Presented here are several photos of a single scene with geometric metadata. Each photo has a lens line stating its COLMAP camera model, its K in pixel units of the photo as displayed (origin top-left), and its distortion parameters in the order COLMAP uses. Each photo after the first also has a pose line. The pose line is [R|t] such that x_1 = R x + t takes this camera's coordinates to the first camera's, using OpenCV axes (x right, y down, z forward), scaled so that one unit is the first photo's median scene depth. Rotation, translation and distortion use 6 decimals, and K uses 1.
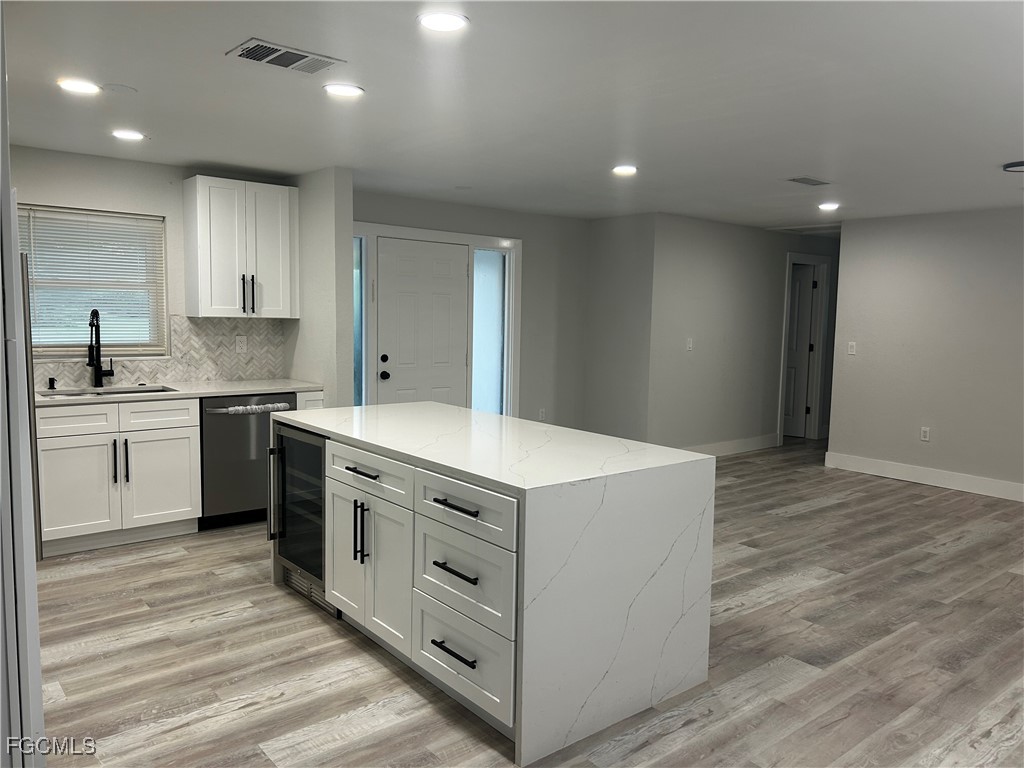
lens RADIAL K [[775.5, 0, 515.6], [0, 775.5, 384.4], [0, 0, 1]] dist [0.037606, -0.014002]
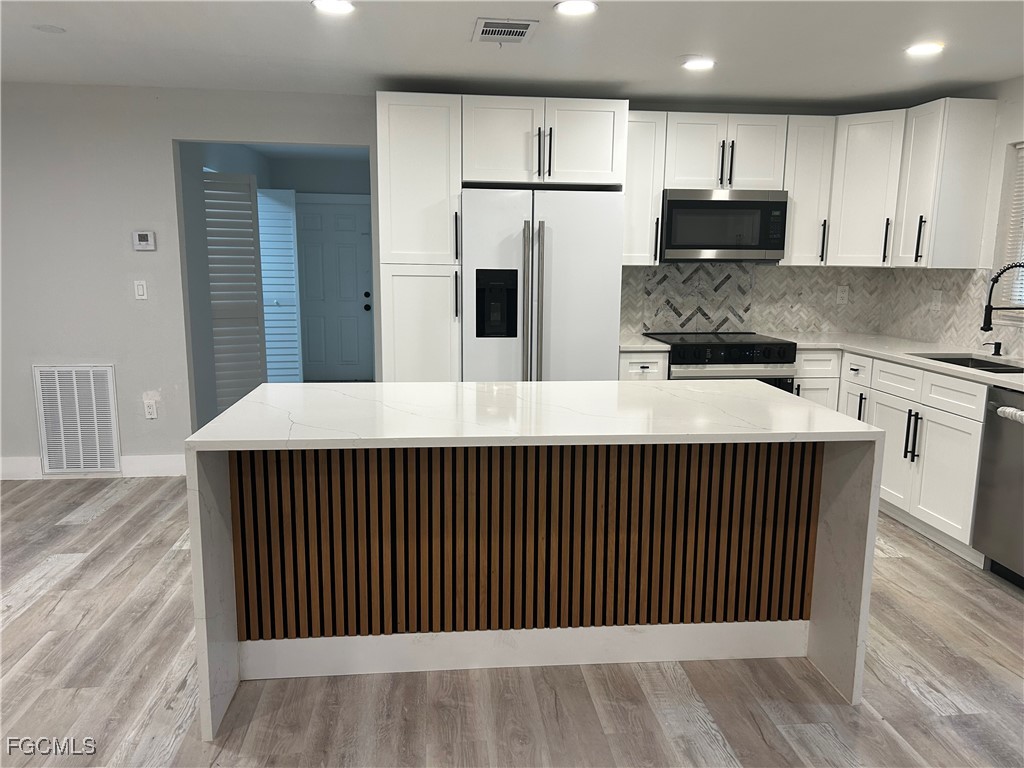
lens RADIAL K [[775.5, 0, 519.7], [0, 775.5, 392.0], [0, 0, 1]] dist [0.037606, -0.014002]
pose [[-0.551645, 0.122489, -0.825036, 0.535566], [-0.103596, 0.971437, 0.213491, -0.107235], [0.827621, 0.203242, -0.523198, 1.289704]]
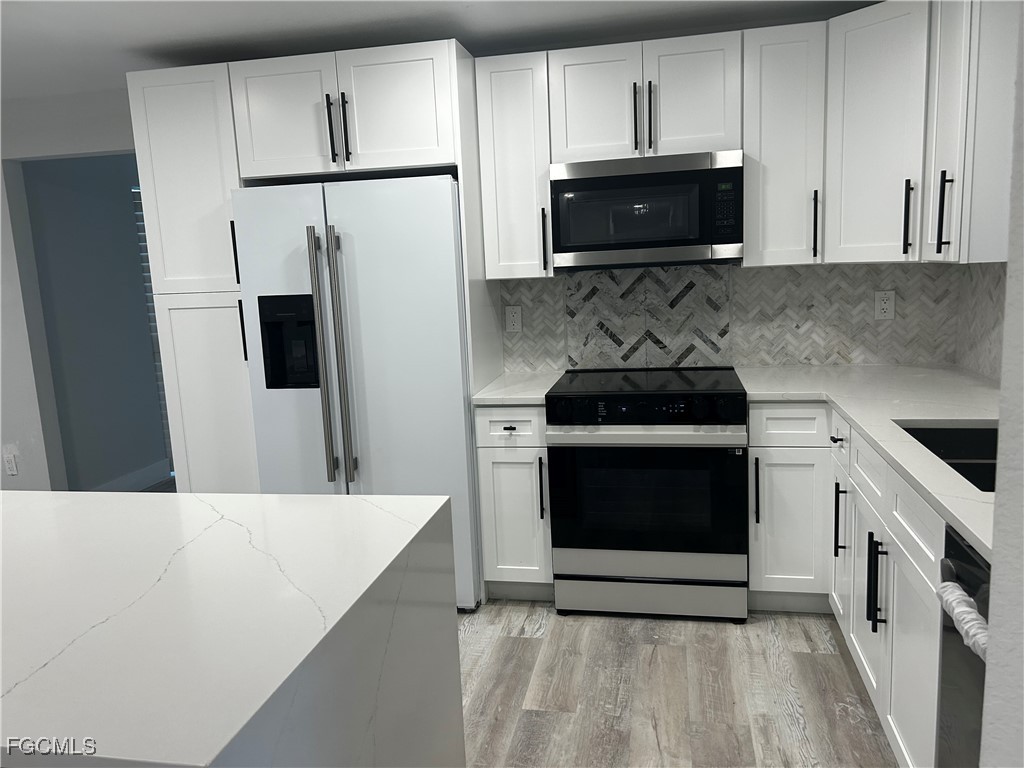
lens RADIAL K [[775.5, 0, 510.6], [0, 775.5, 374.5], [0, 0, 1]] dist [0.037606, -0.014002]
pose [[-0.777758, 0.111103, -0.618667, -0.071062], [-0.030590, 0.976398, 0.213802, -0.137374], [0.627819, 0.185211, -0.756003, 1.418873]]
